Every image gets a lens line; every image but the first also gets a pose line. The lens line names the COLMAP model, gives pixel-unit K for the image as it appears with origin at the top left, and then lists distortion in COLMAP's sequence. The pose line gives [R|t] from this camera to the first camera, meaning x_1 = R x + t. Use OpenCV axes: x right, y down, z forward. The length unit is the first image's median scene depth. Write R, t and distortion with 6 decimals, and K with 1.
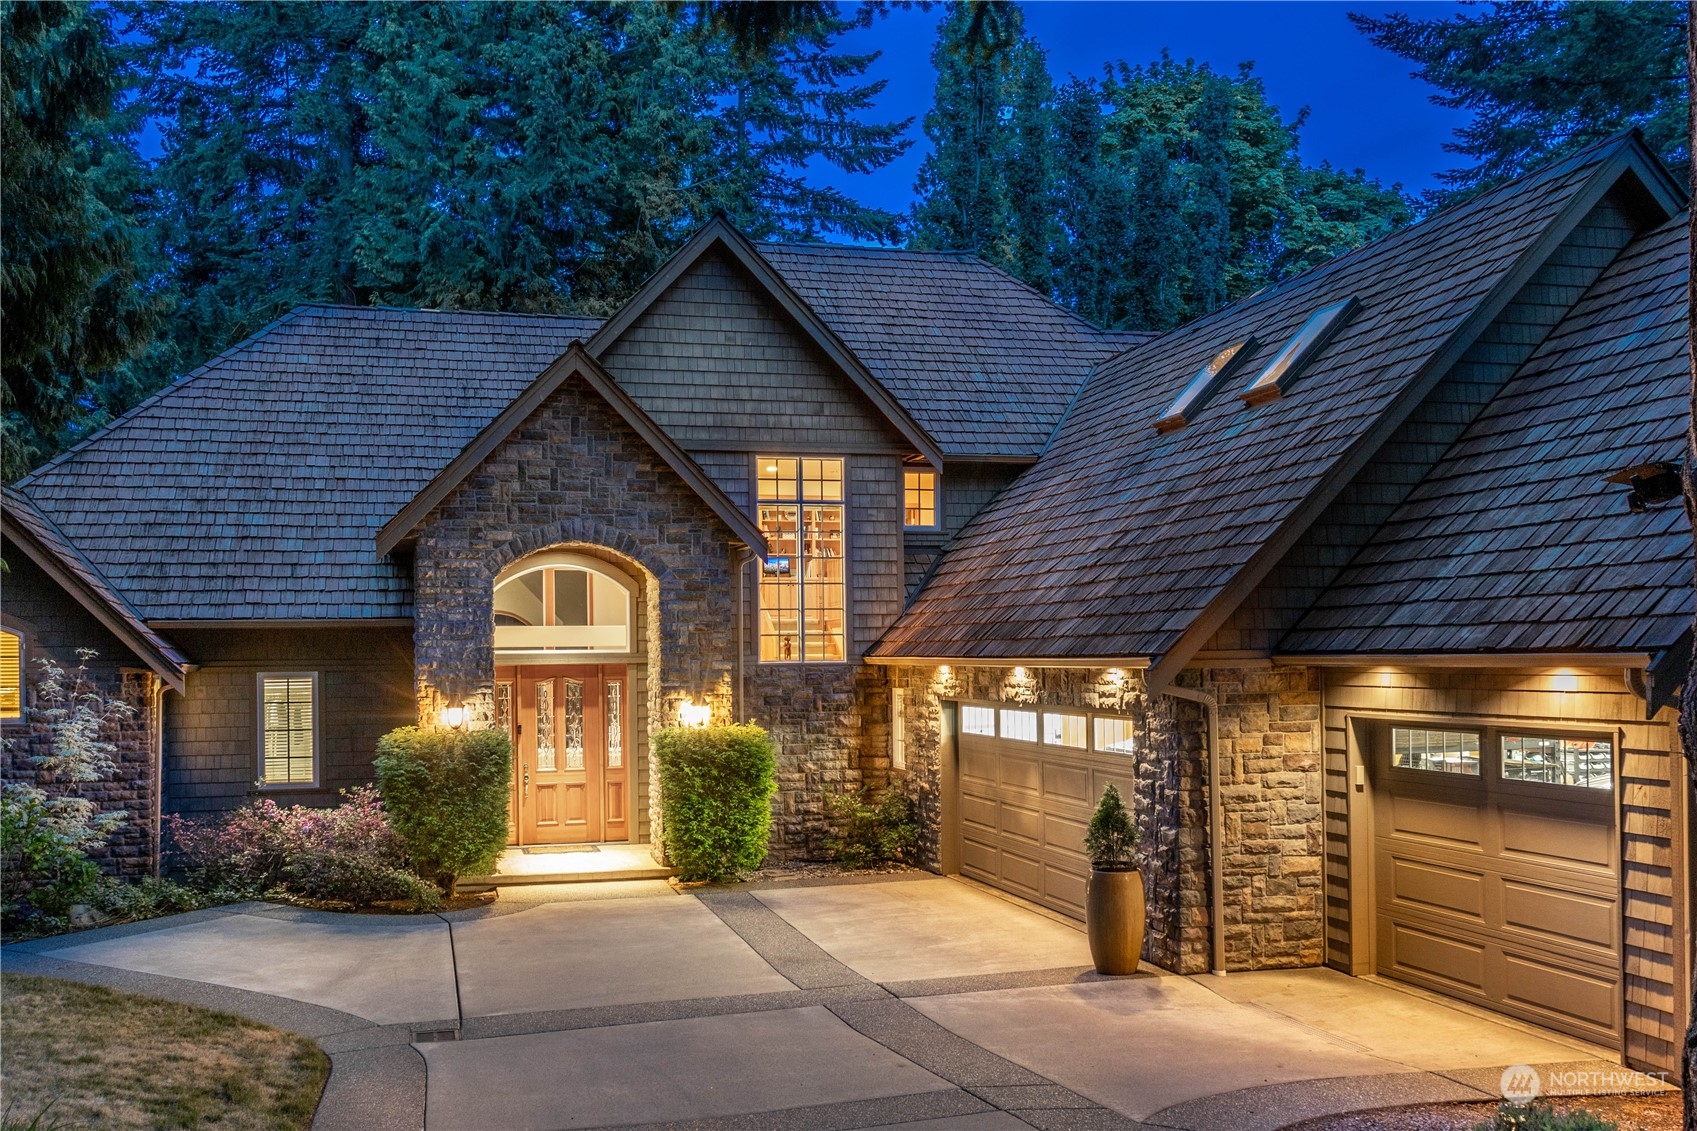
lens RADIAL K [[1476.7, 0, 846.4], [0, 1476.7, 569.0], [0, 0, 1]] dist [-0.017461, -0.009985]
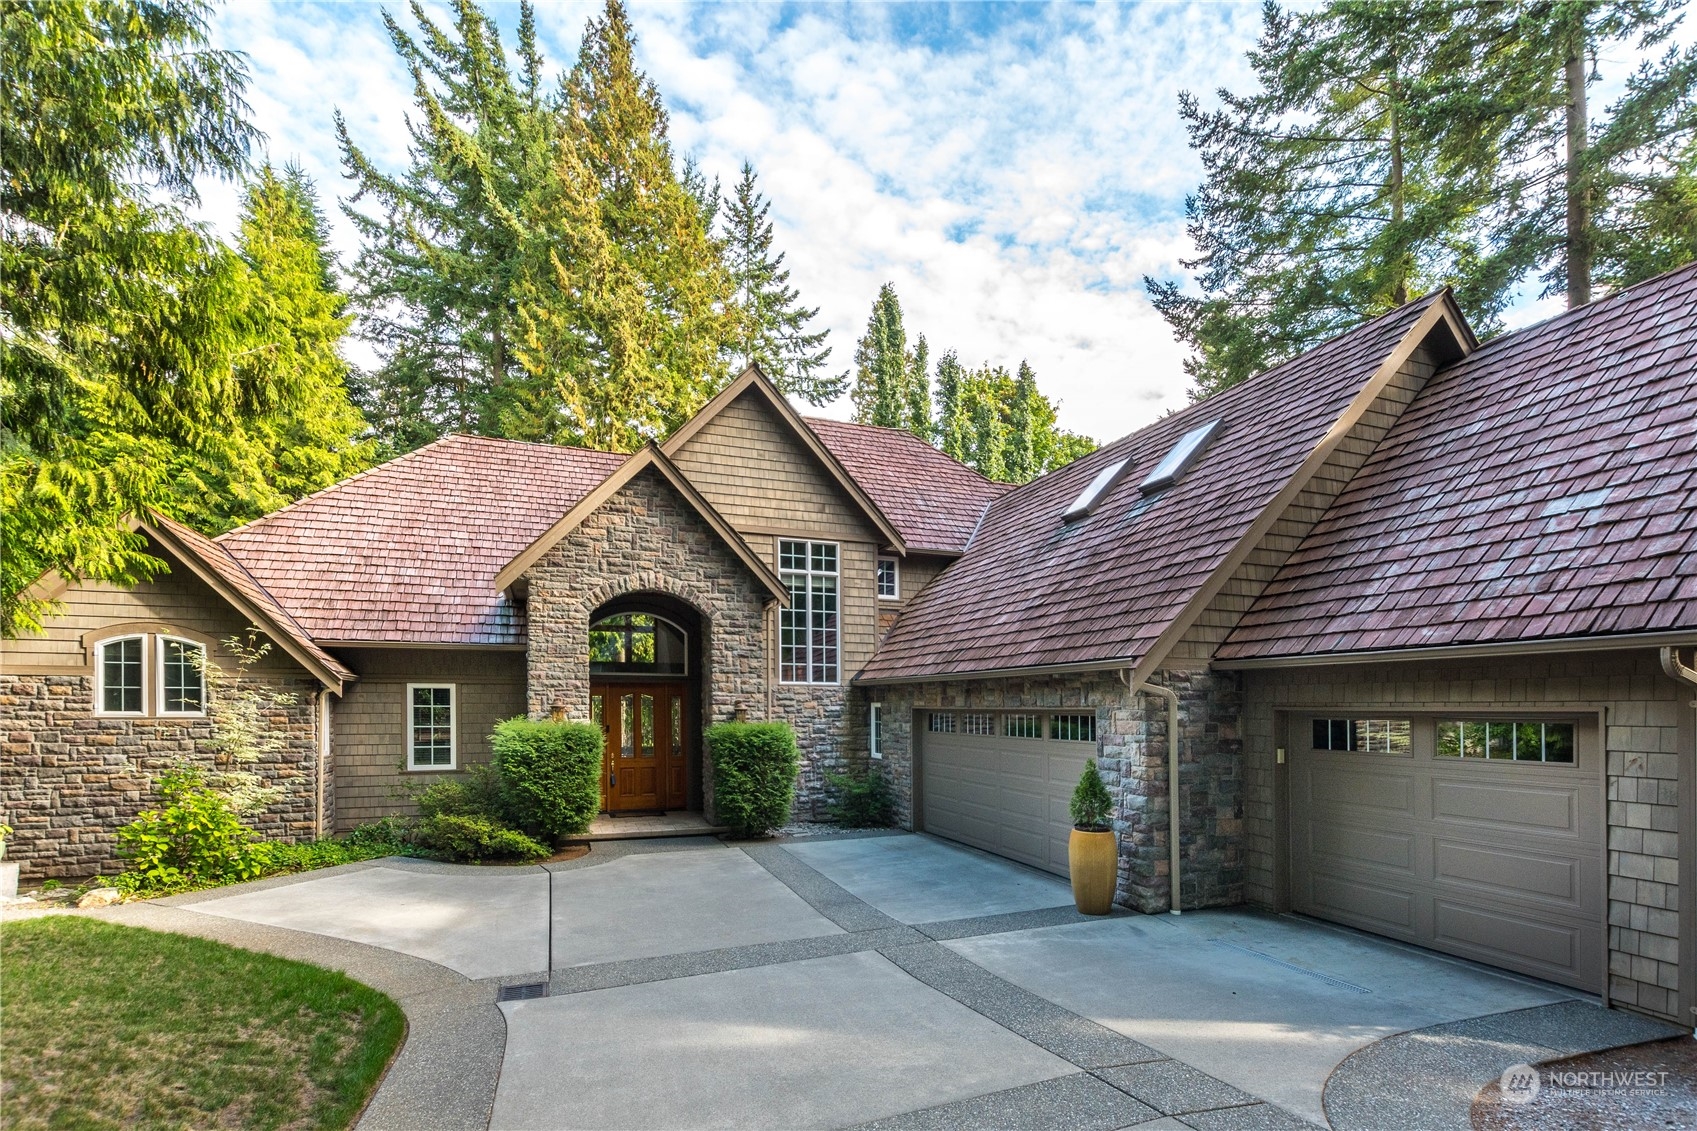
lens RADIAL K [[740.6, 0, 836.6], [0, 740.6, 699.6], [0, 0, 1]] dist [-0.013028, 0.000031]
pose [[0.996947, 0.009726, 0.077479, -0.061145], [-0.012726, 0.999184, 0.038320, 0.052071], [-0.077043, -0.039189, 0.996257, 0.289712]]
